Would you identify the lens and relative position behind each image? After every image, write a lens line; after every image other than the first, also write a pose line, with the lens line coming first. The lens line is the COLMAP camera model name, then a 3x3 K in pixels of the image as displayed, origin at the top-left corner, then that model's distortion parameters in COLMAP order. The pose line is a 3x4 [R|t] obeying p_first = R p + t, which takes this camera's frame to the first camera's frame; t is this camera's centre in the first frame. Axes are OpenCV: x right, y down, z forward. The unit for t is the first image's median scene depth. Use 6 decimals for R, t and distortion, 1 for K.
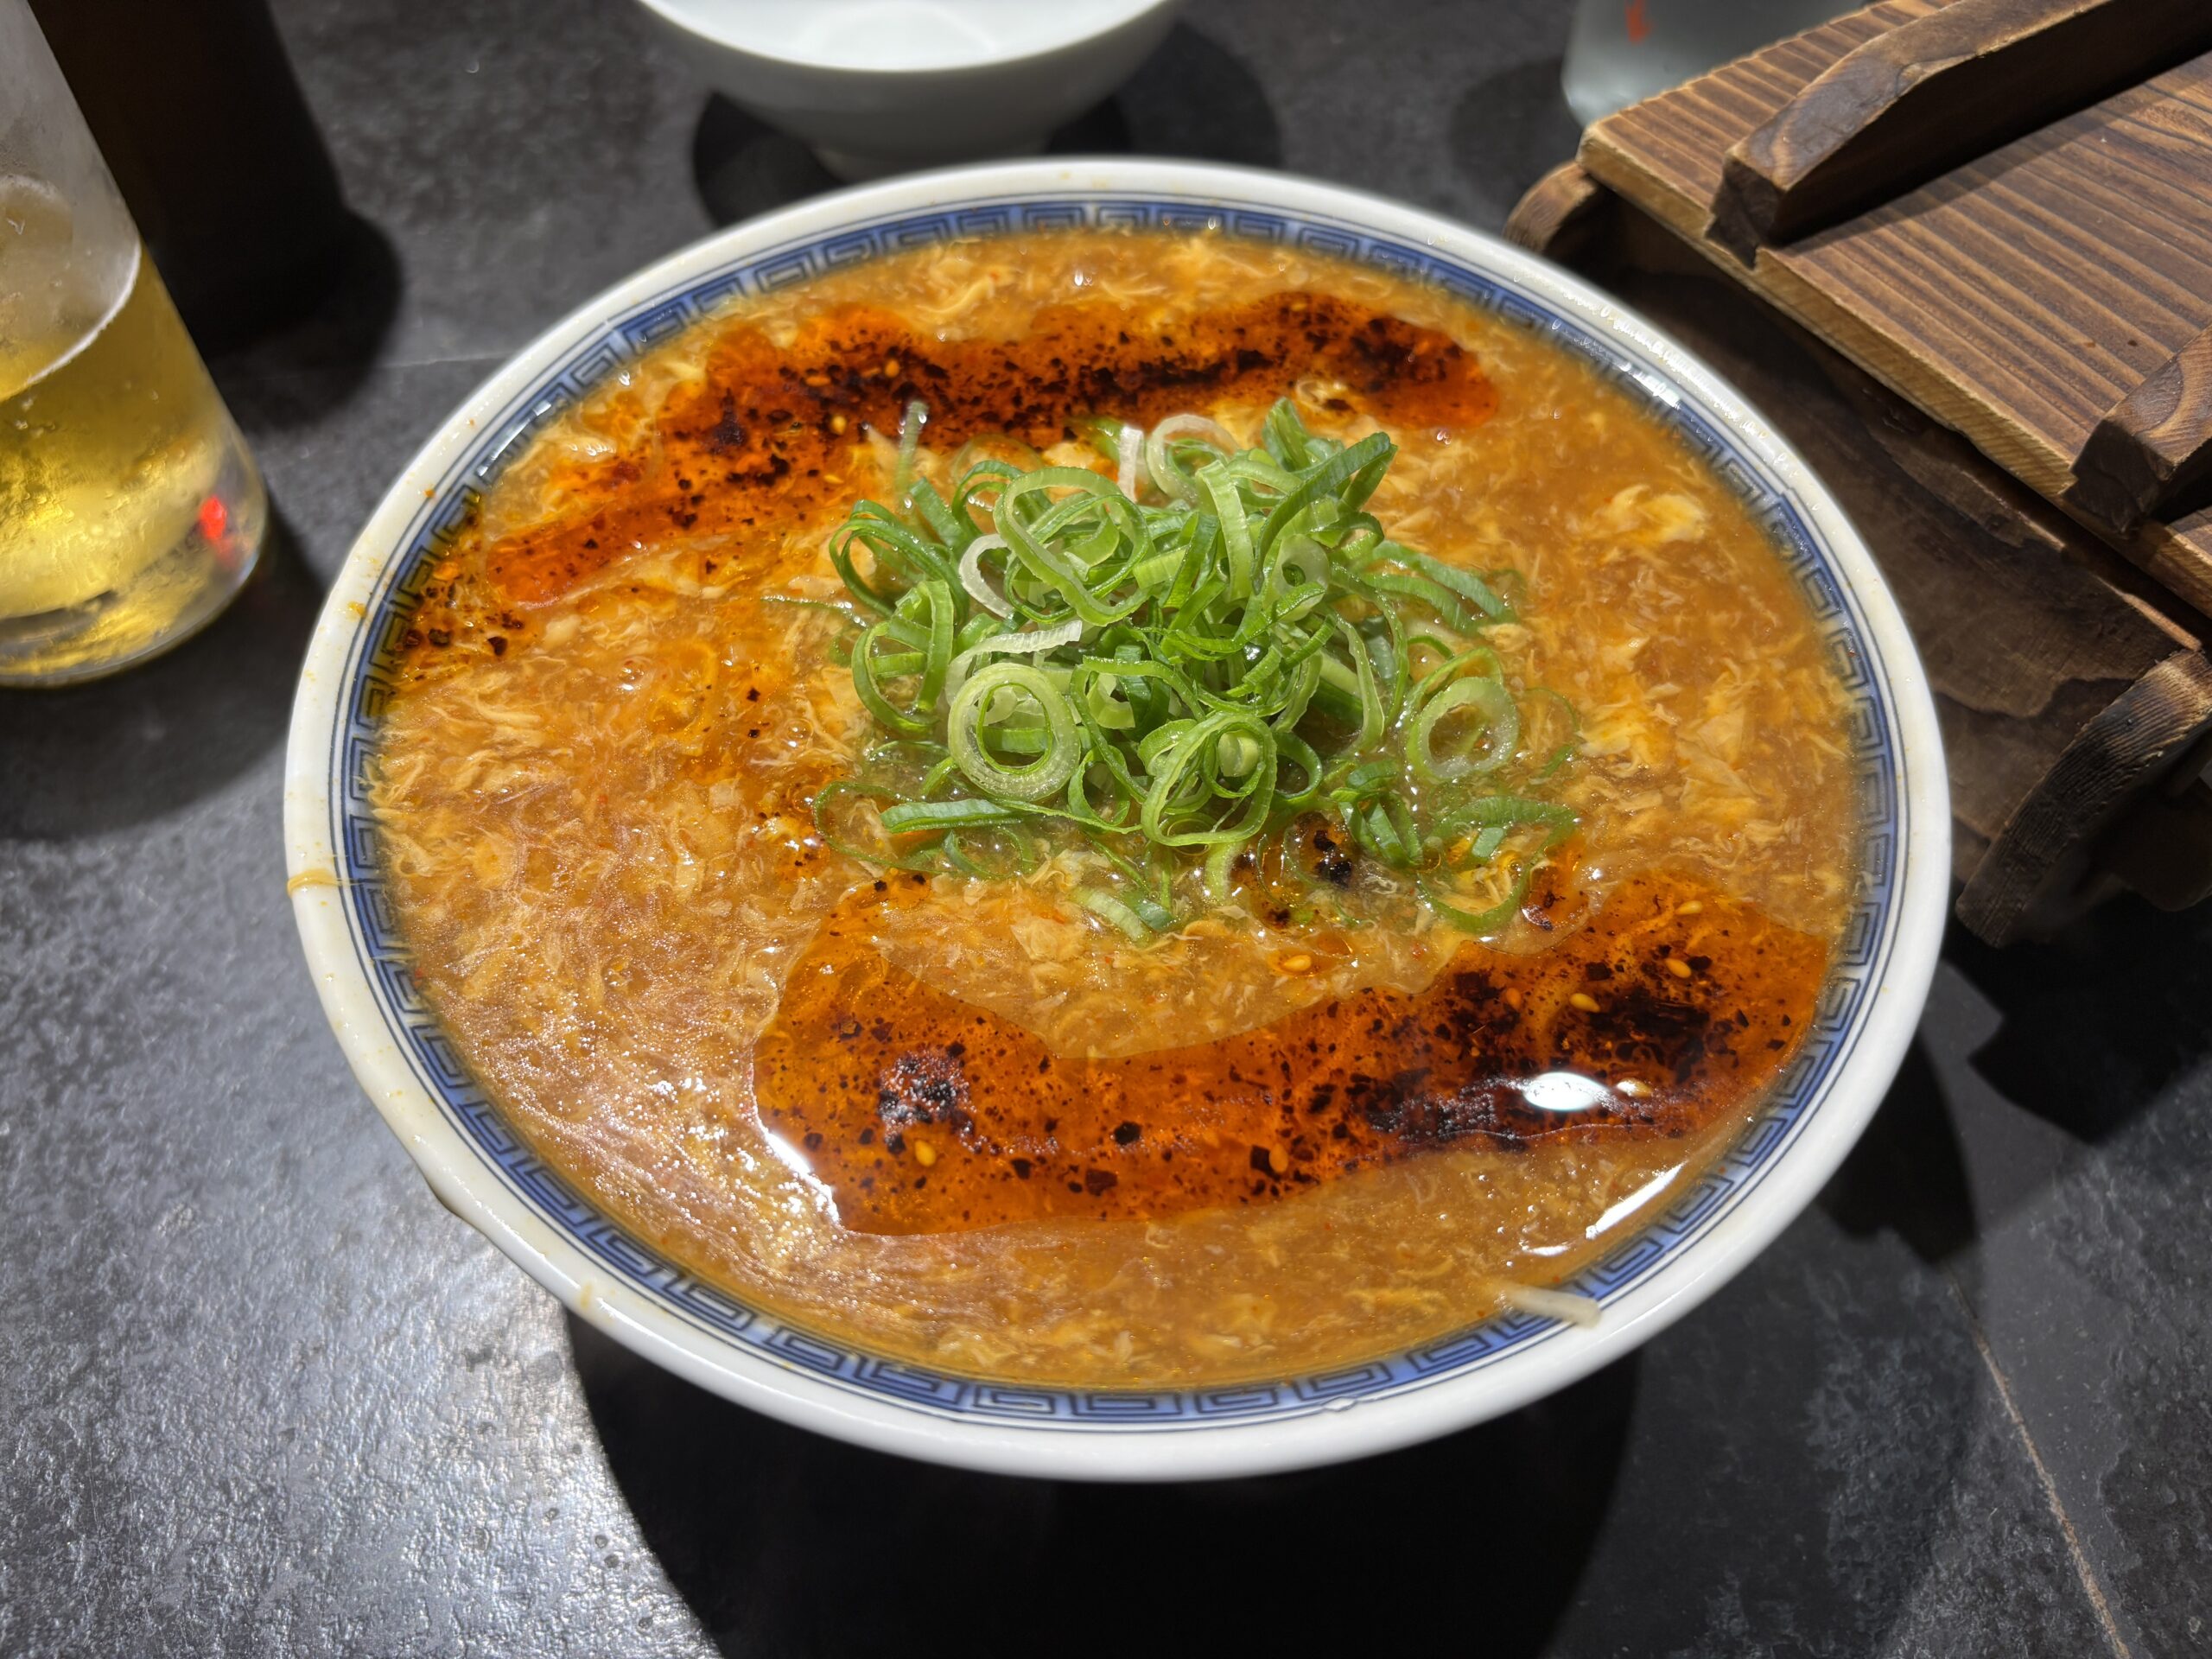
lens RADIAL K [[1703.5, 0, 1106.0], [0, 1703.5, 829.5], [0, 0, 1]] dist [0.069854, -0.074990]
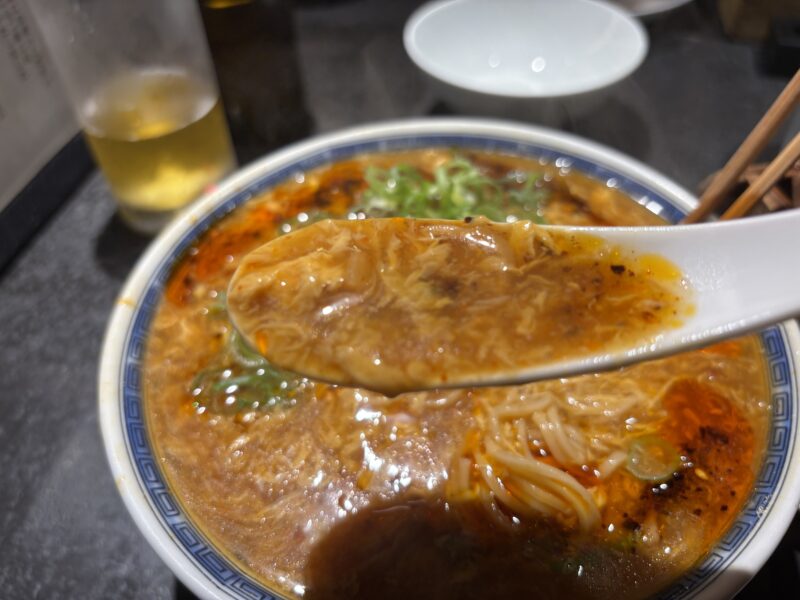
lens RADIAL K [[616.1, 0, 400.0], [0, 616.1, 300.0], [0, 0, 1]] dist [0.069854, -0.074990]
pose [[0.917108, 0.259621, -0.302507, 0.174348], [-0.291929, 0.954149, -0.066160, -0.025978], [0.271460, 0.148987, 0.950848, 0.121389]]
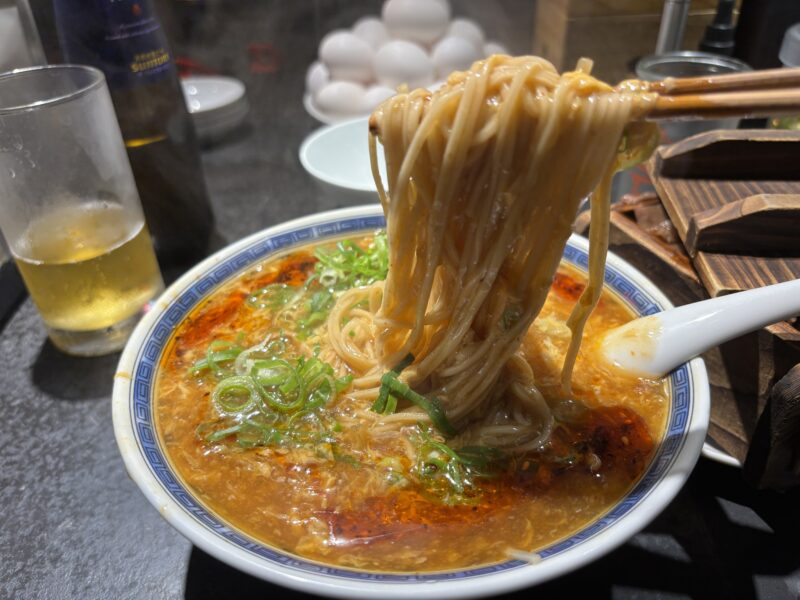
lens RADIAL K [[616.1, 0, 400.0], [0, 616.1, 300.0], [0, 0, 1]] dist [0.069854, -0.074990]
pose [[0.986909, 0.051281, -0.152909, 0.127434], [-0.098072, 0.943490, -0.316557, 0.145611], [0.128035, 0.327409, 0.936168, 0.000428]]
